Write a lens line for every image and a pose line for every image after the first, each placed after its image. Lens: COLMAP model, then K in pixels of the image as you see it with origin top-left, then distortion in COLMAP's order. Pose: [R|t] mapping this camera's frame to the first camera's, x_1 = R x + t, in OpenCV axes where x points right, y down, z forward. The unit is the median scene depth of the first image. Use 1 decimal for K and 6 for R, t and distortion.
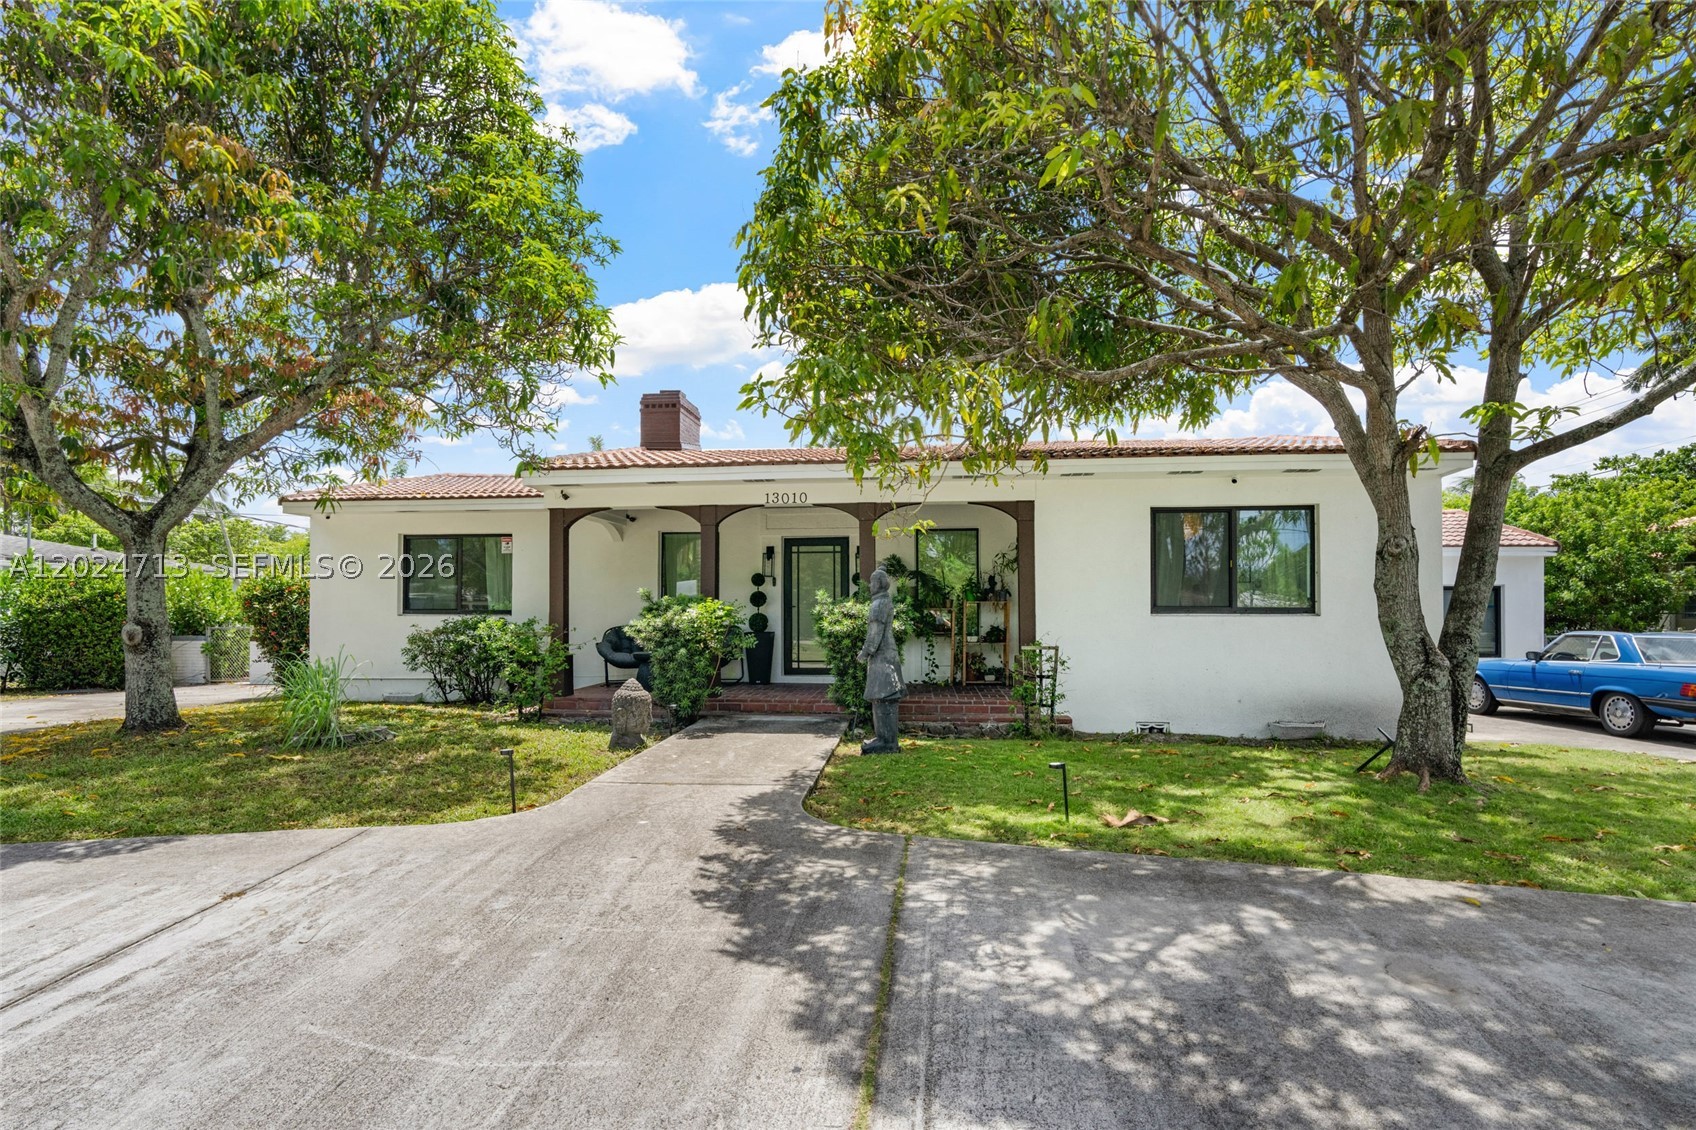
lens RADIAL K [[848.0, 0, 848.0], [0, 848.0, 565.0], [0, 0, 1]] dist [0.001569, -0.001771]
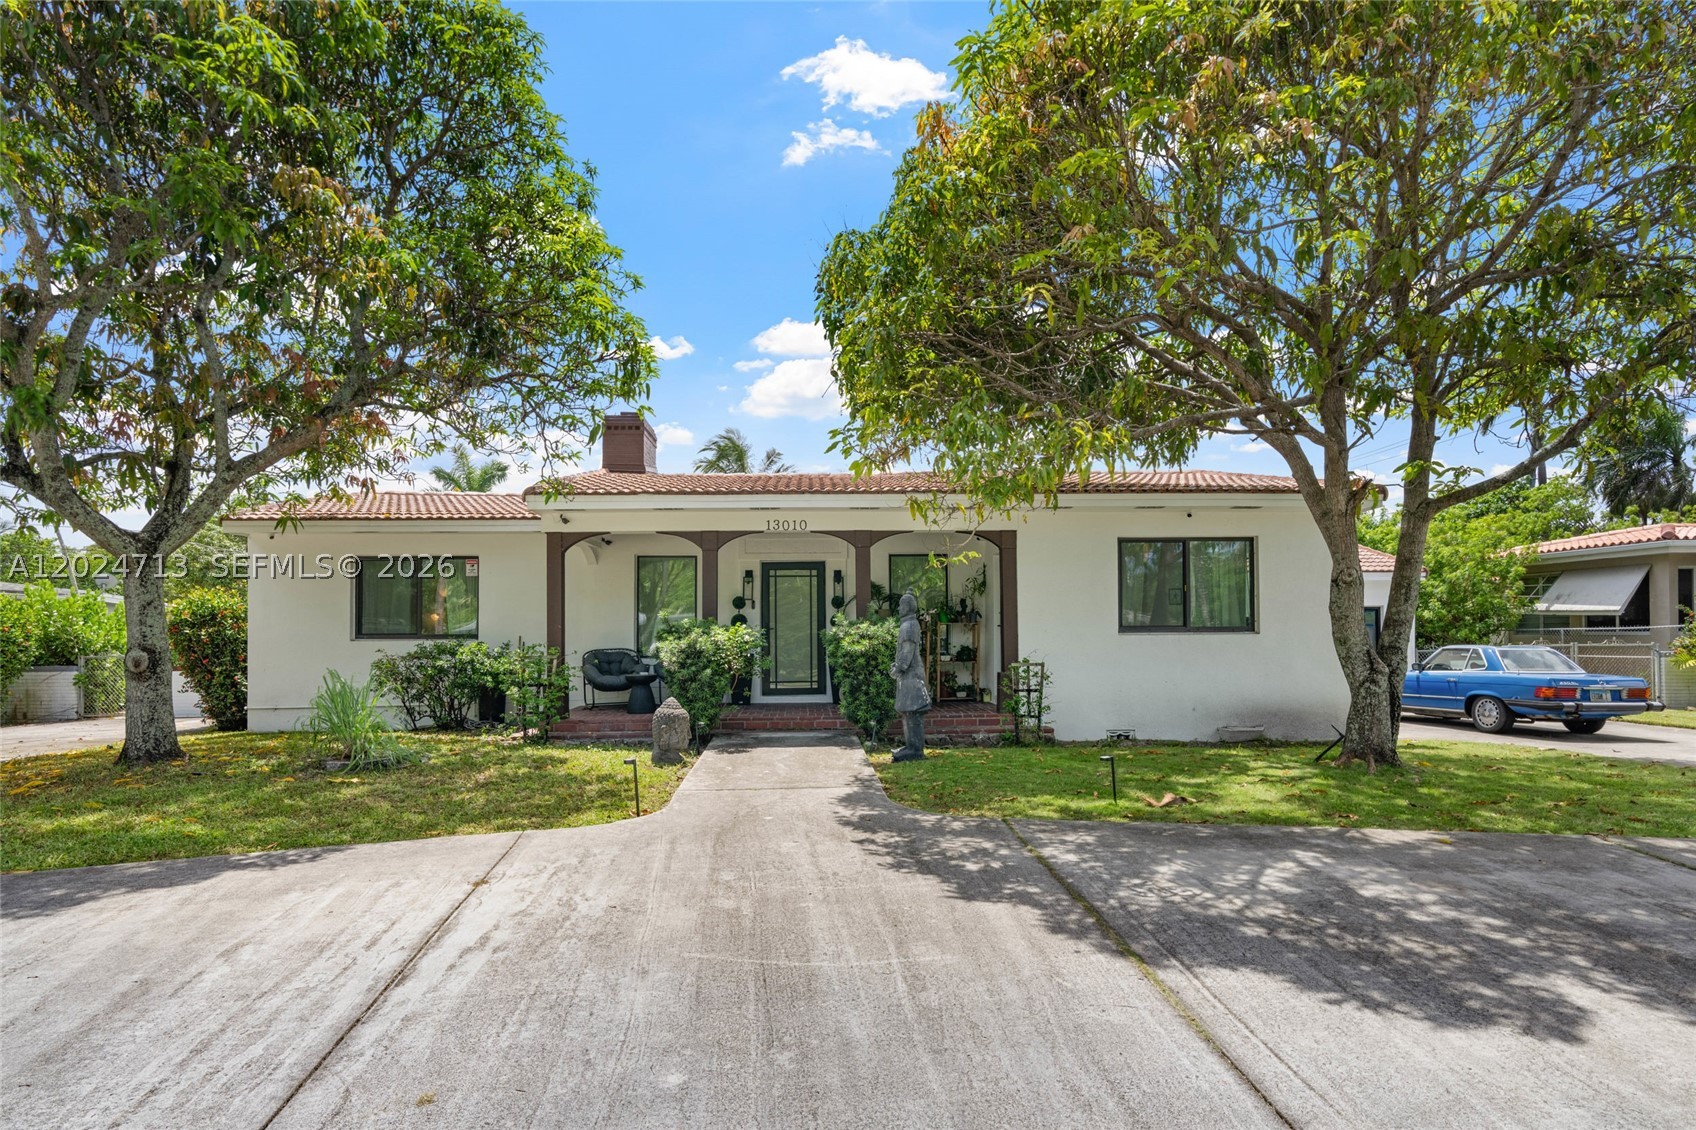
lens RADIAL K [[890.8, 0, 854.2], [0, 890.8, 580.9], [0, 0, 1]] dist [-0.004013, 0.000647]
pose [[0.988049, 0.002181, 0.154123, -0.203776], [-0.001334, 0.999983, -0.005599, -0.004965], [-0.154133, 0.005326, 0.988036, -0.128079]]
